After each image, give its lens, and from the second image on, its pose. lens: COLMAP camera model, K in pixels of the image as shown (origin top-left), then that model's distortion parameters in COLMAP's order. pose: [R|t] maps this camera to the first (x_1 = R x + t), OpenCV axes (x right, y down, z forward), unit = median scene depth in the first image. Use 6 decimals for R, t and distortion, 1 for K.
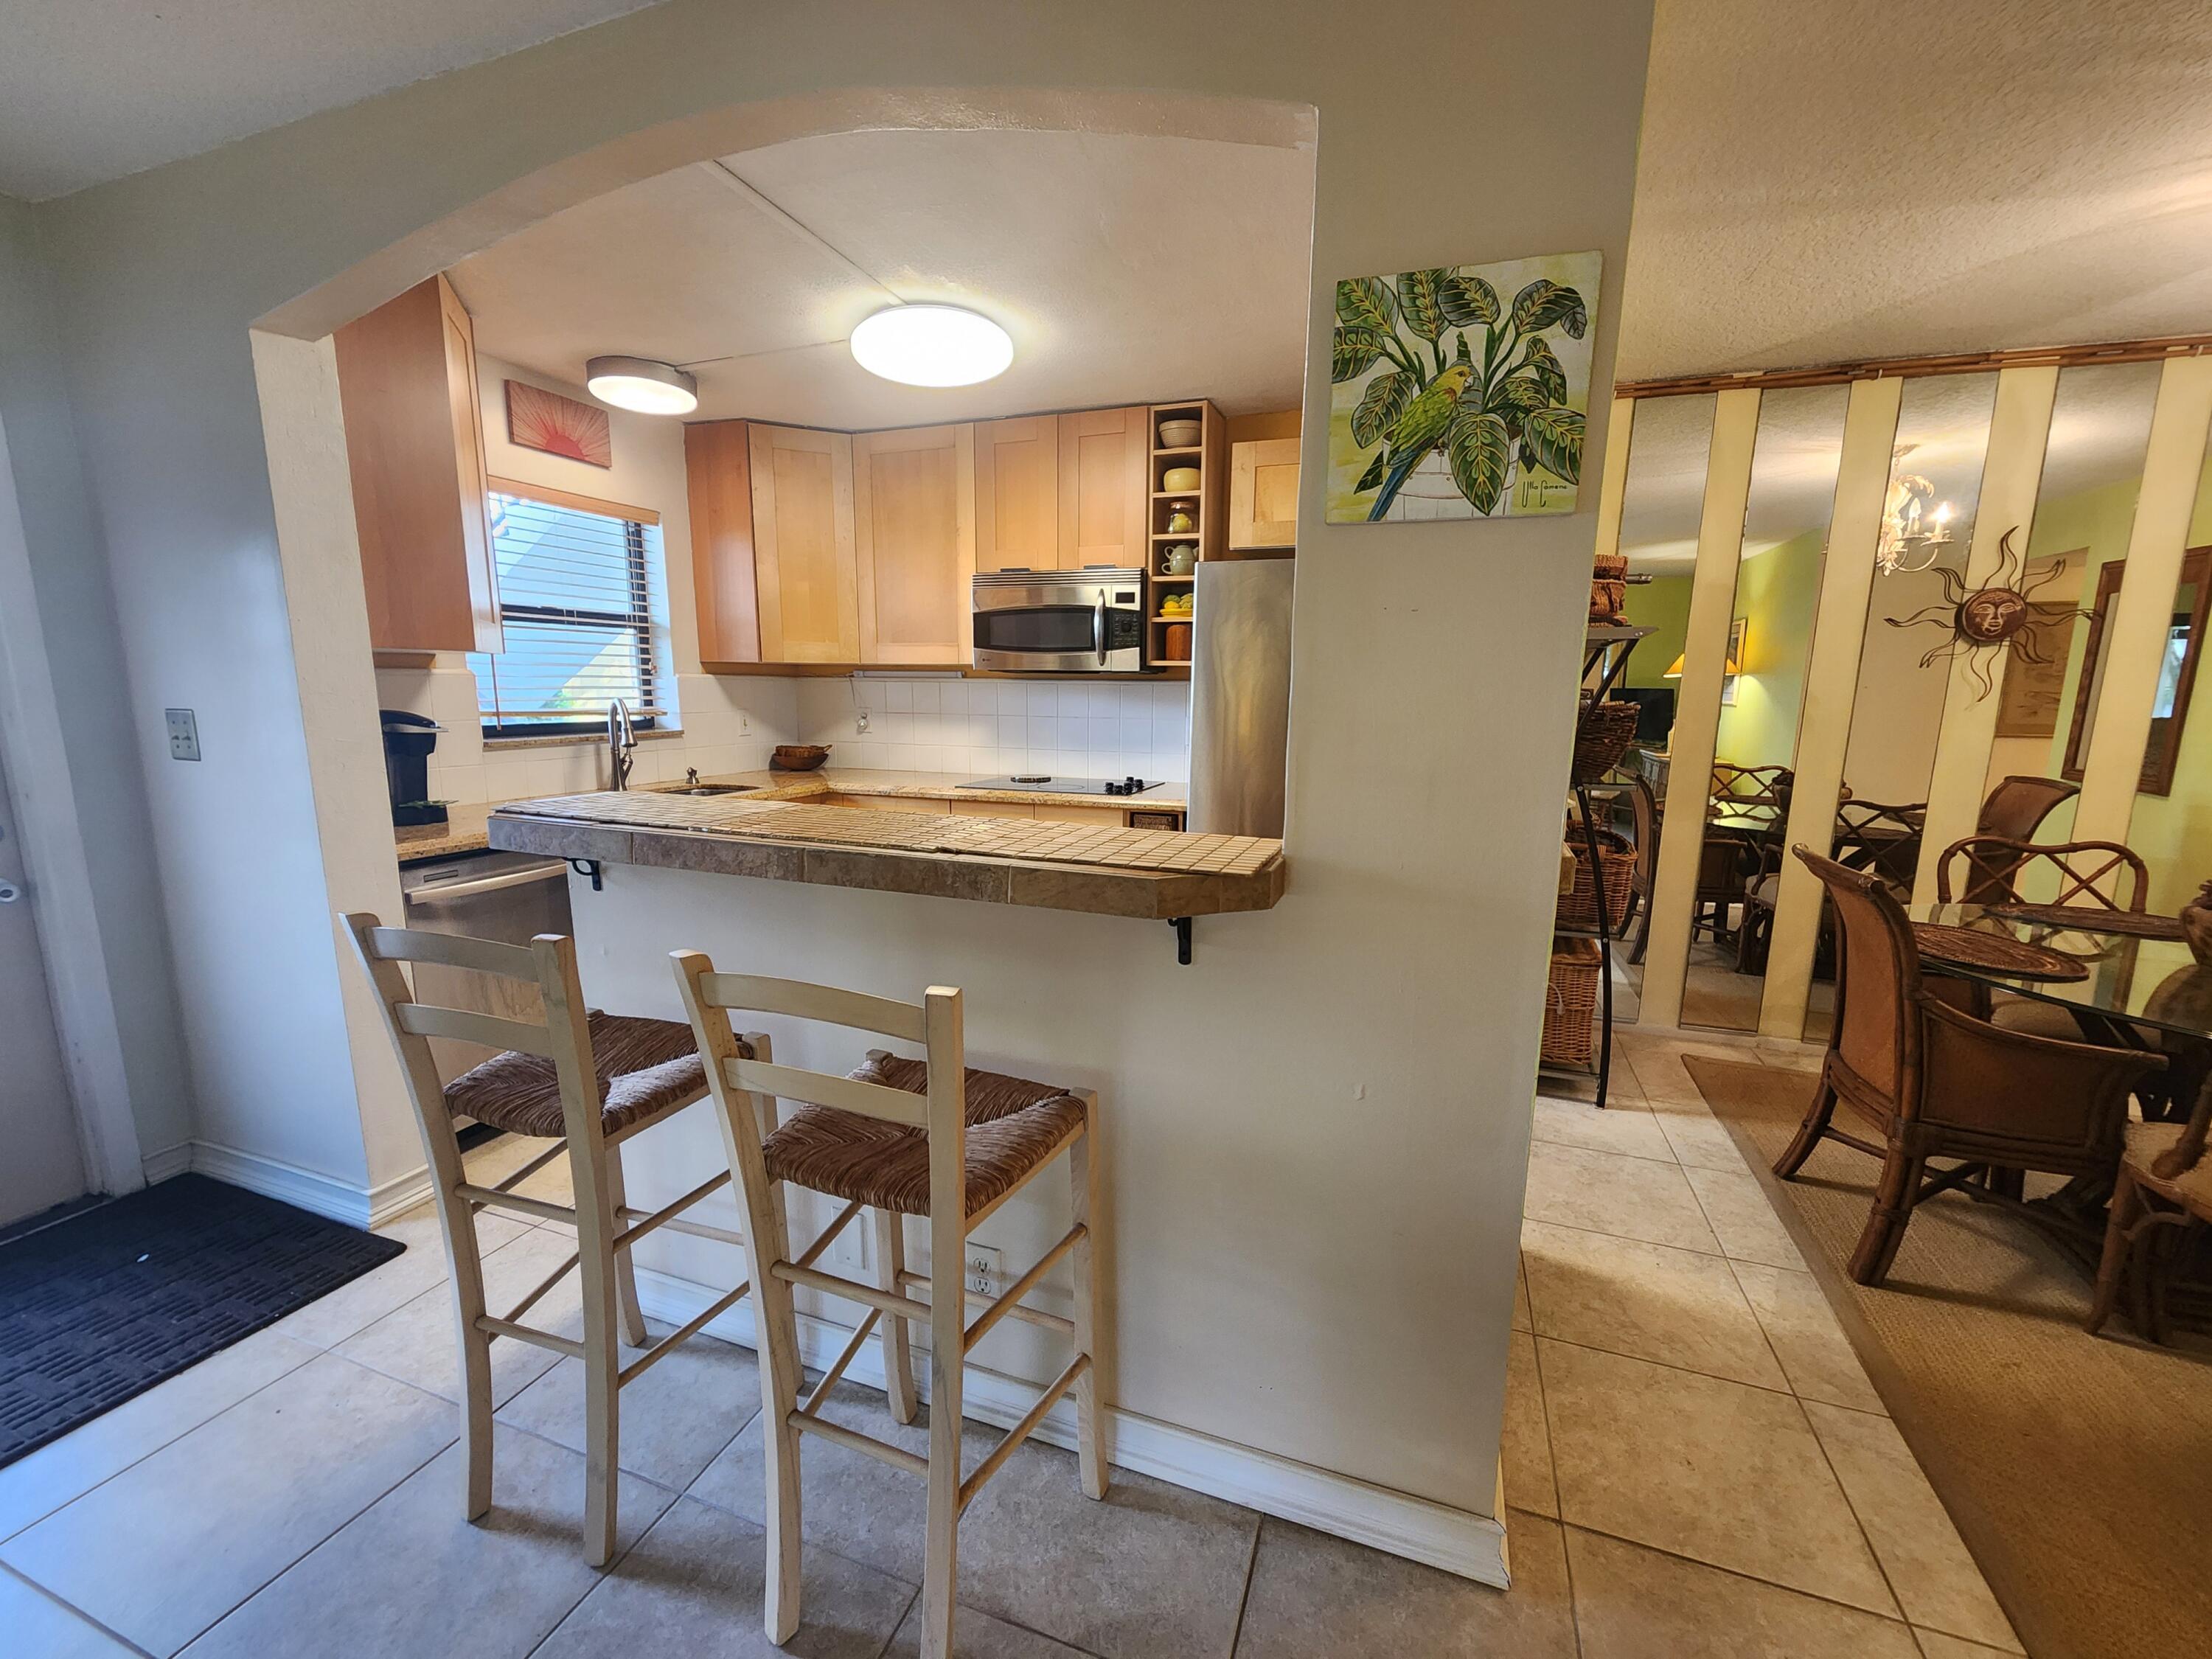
lens RADIAL K [[896.2, 0, 1085.8], [0, 896.2, 861.5], [0, 0, 1]] dist [-0.008617, 0.000175]
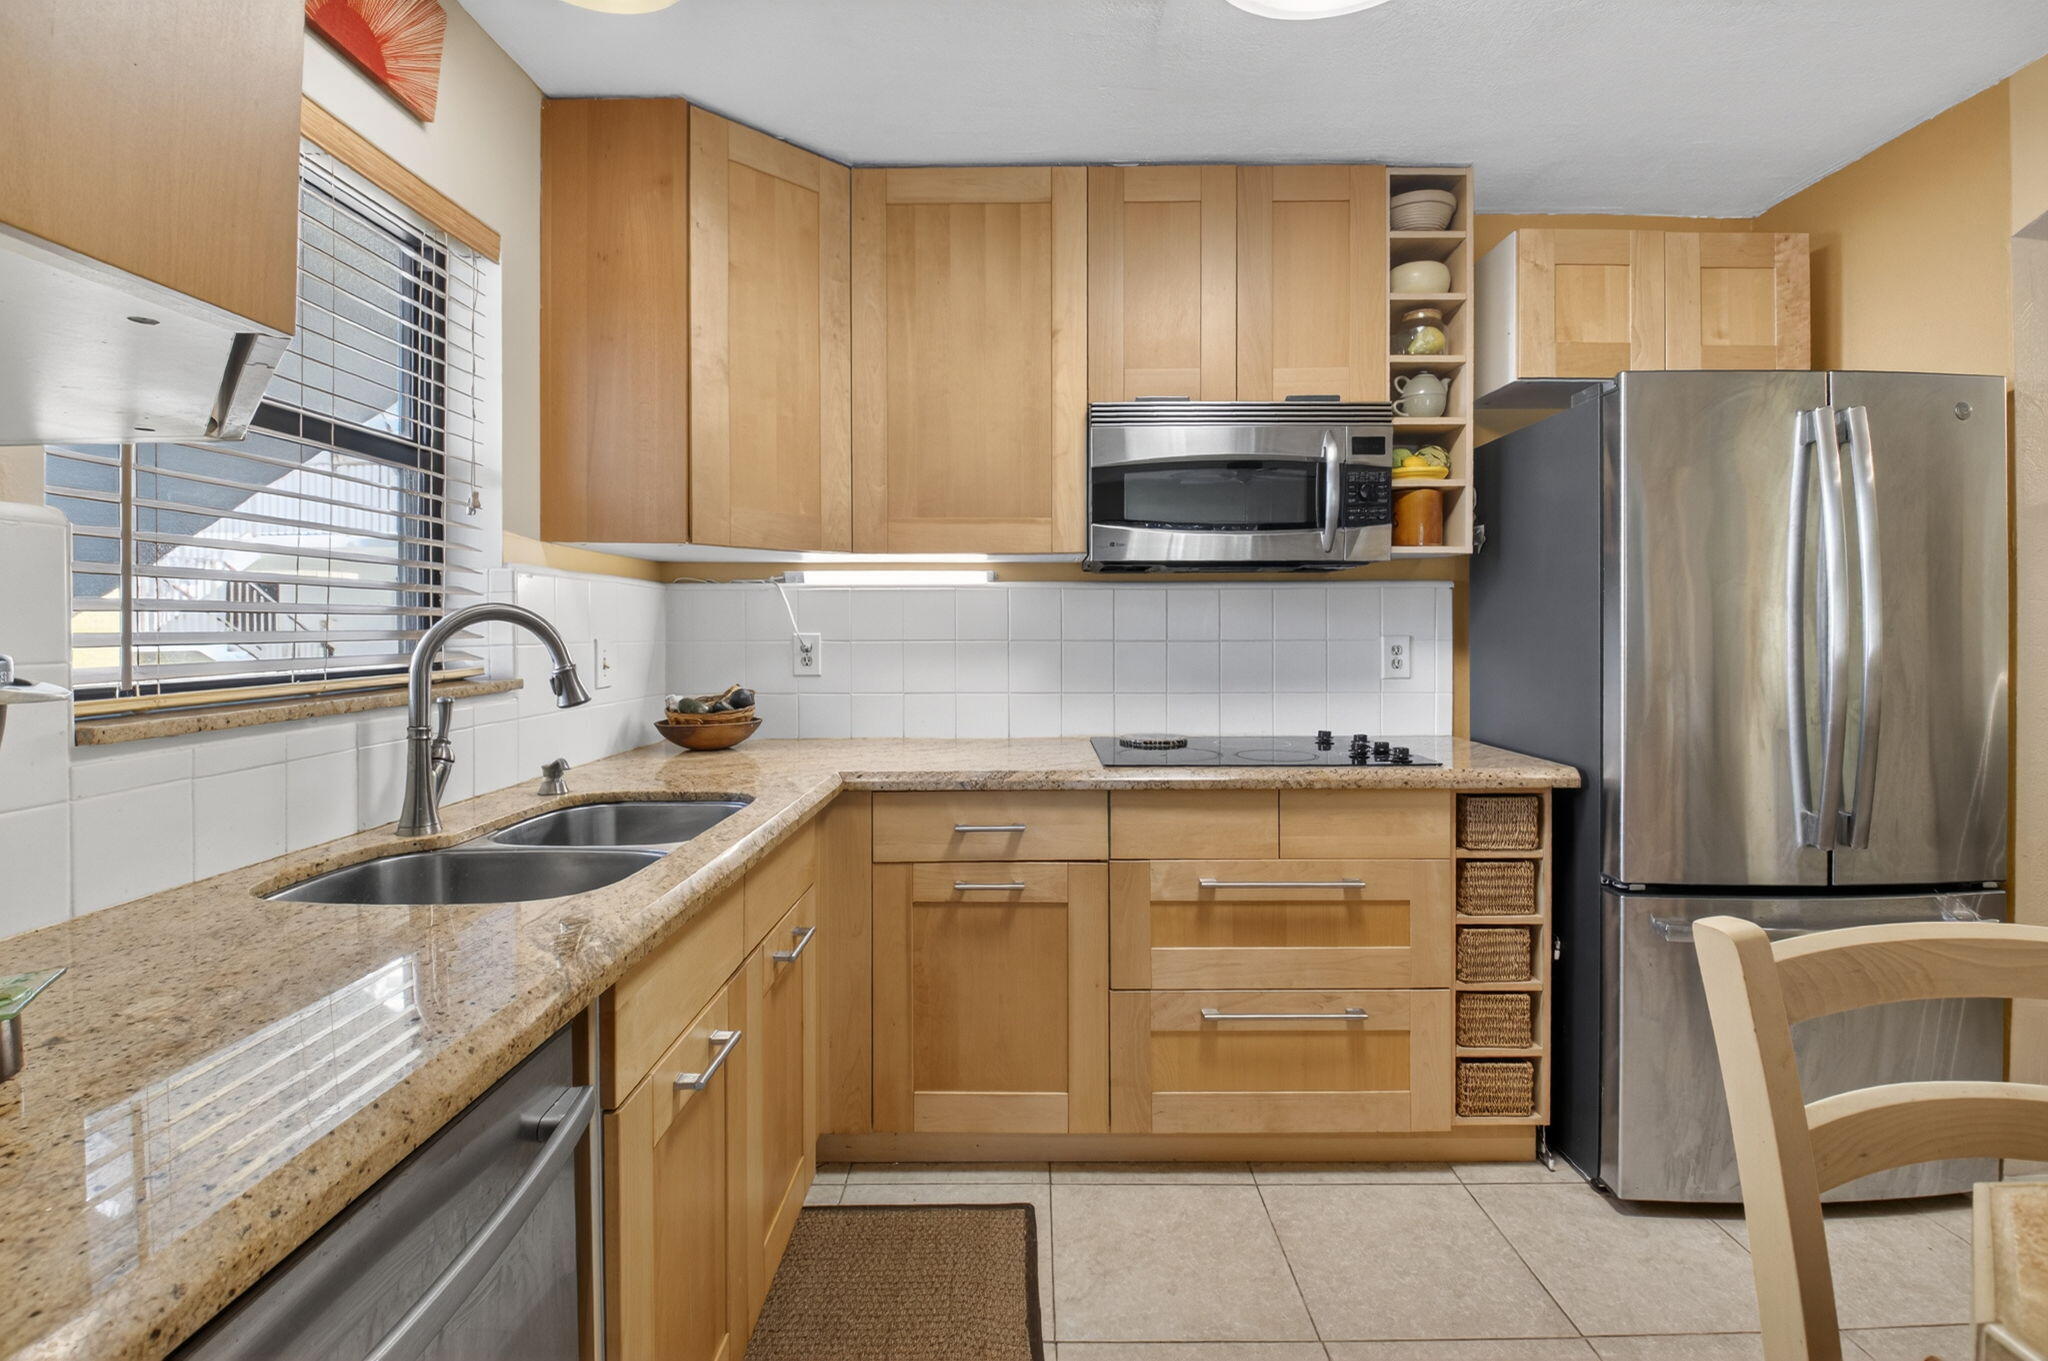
lens RADIAL K [[920.8, 0, 1005.0], [0, 920.8, 645.1], [0, 0, 1]] dist [-0.013906, -0.009002]
pose [[0.943917, -0.018609, 0.329657, -0.409366], [0.076151, 0.983763, -0.162514, -0.074373], [-0.321280, 0.178504, 0.930008, 0.517690]]
